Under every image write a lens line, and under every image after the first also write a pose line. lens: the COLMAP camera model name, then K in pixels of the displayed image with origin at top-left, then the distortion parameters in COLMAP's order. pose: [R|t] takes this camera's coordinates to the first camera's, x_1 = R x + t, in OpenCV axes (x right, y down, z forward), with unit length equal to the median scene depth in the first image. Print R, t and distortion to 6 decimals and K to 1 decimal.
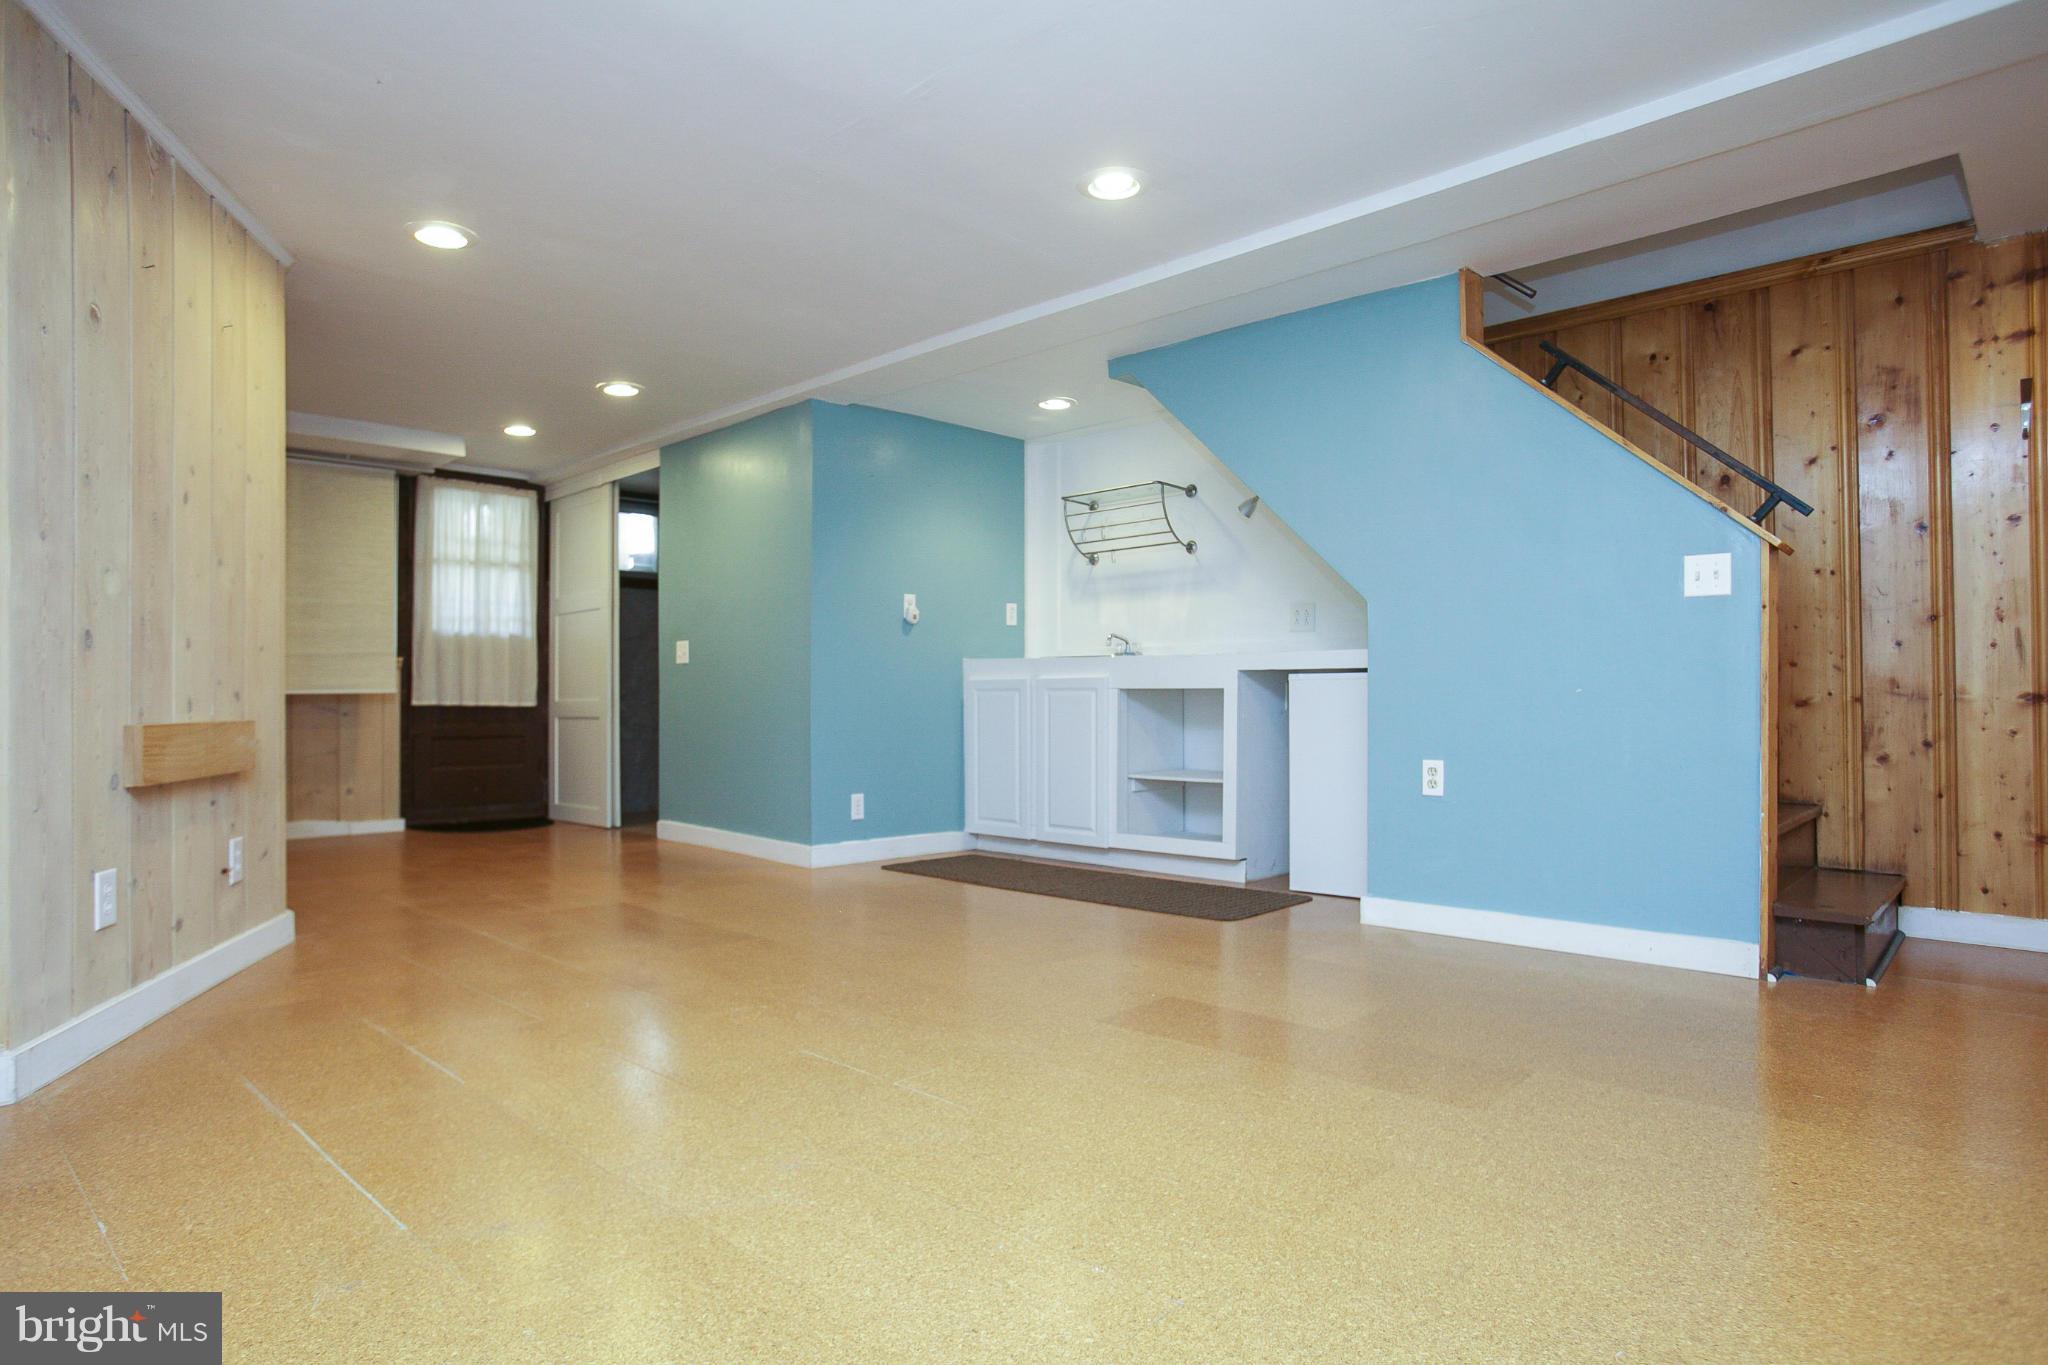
lens RADIAL K [[1122.2, 0, 1024.0], [0, 1122.2, 682.5], [0, 0, 1]] dist [-0.034998, 0.001048]
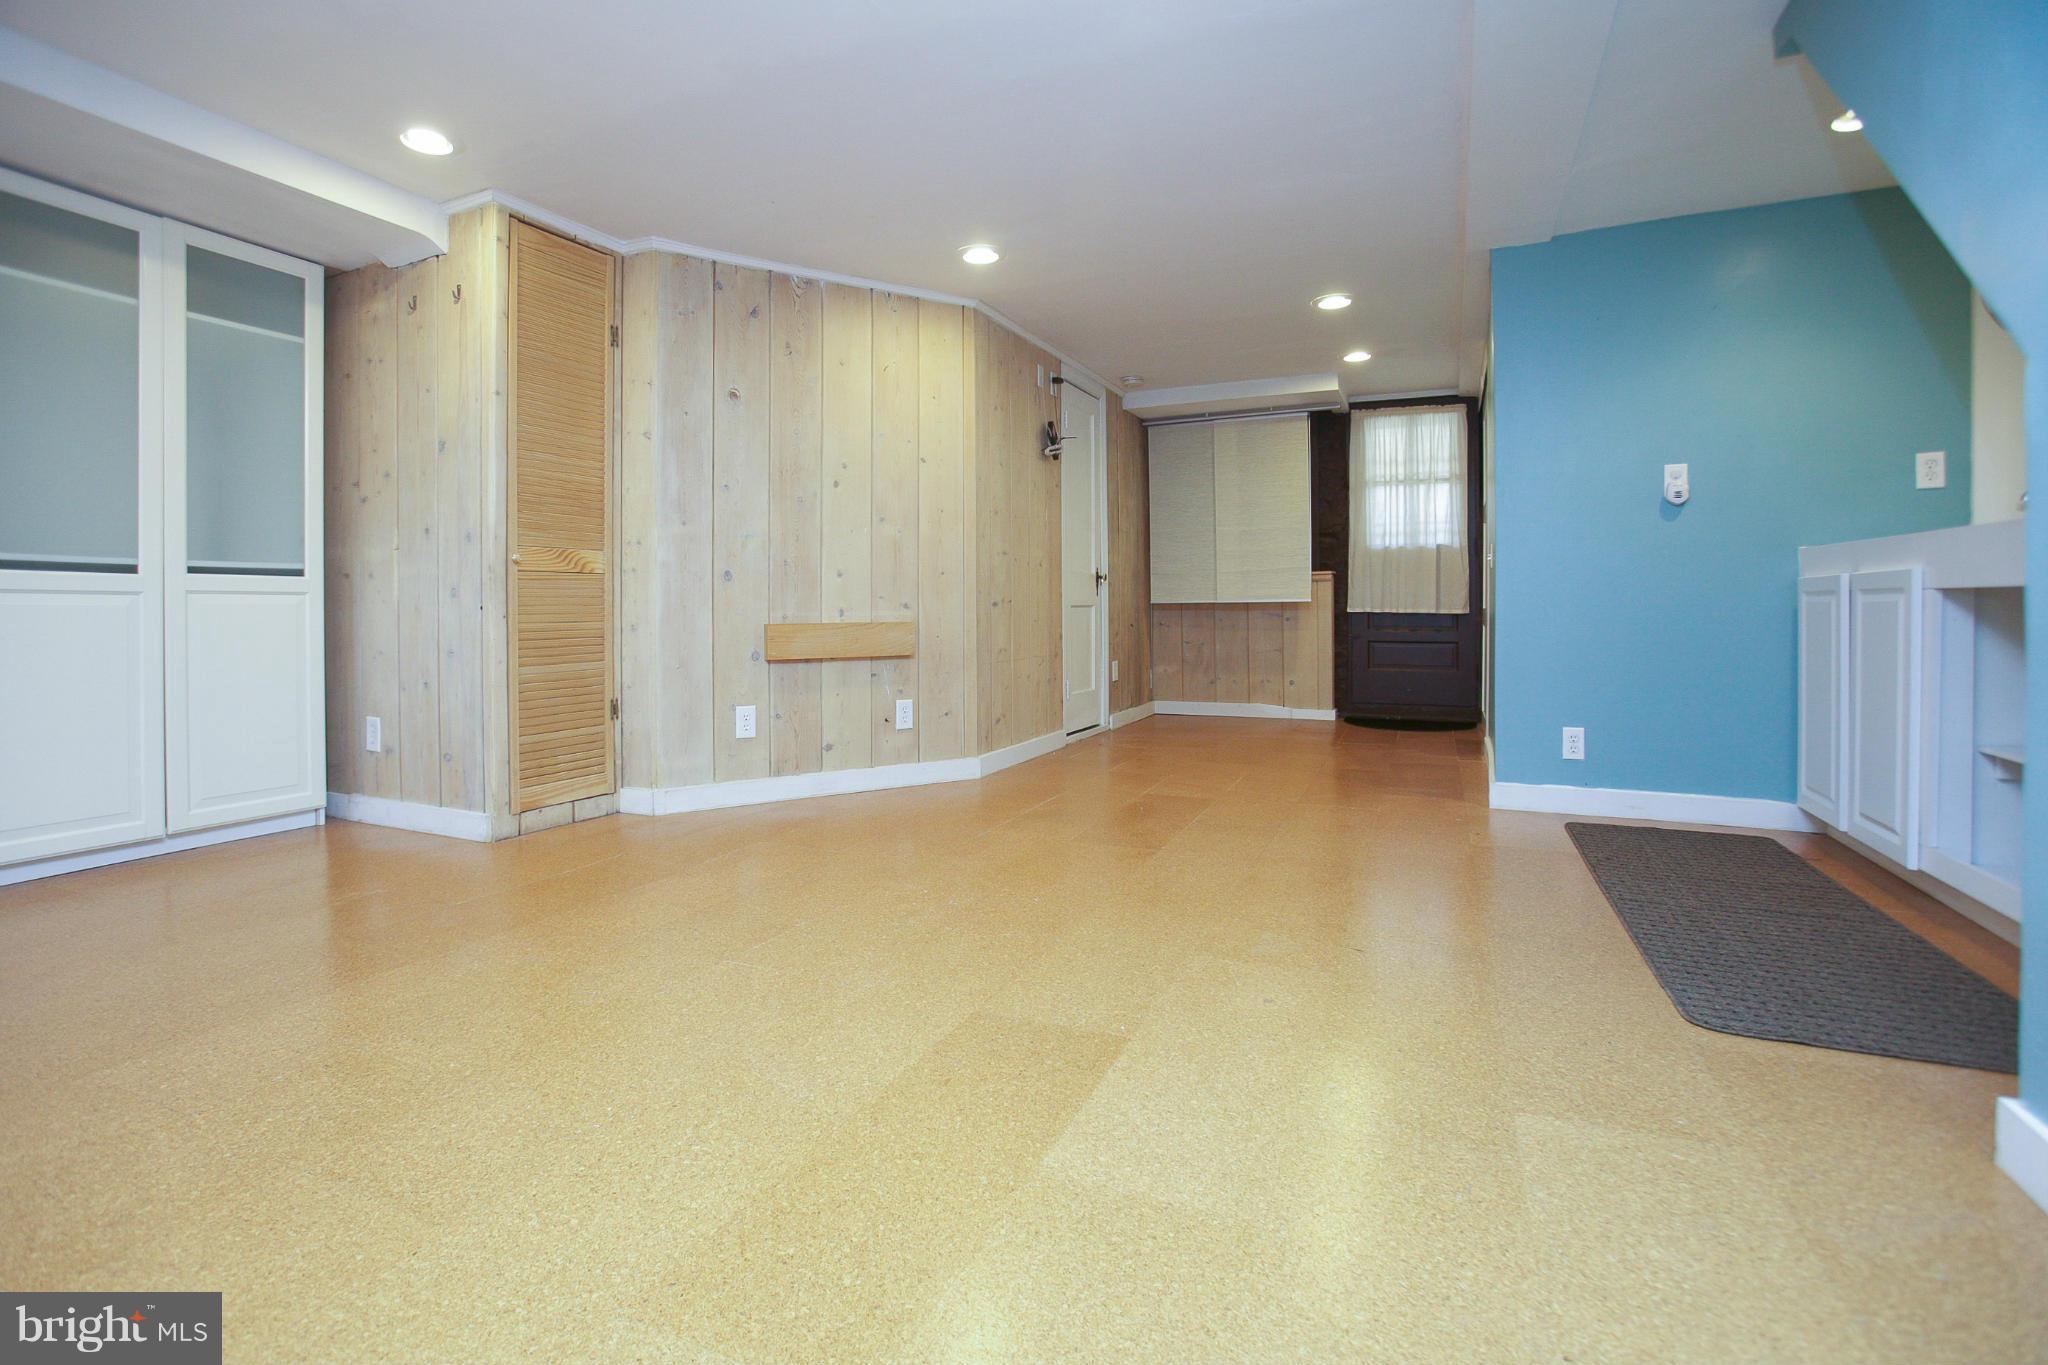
lens RADIAL K [[1019.9, 0, 1023.2], [0, 1019.9, 610.3], [0, 0, 1]] dist [-0.147385, 0.086980]
pose [[0.311028, 0.004533, -0.950390, 0.338734], [0.015501, 0.999831, 0.009842, 0.003453], [0.950274, -0.017793, 0.310905, 0.366107]]
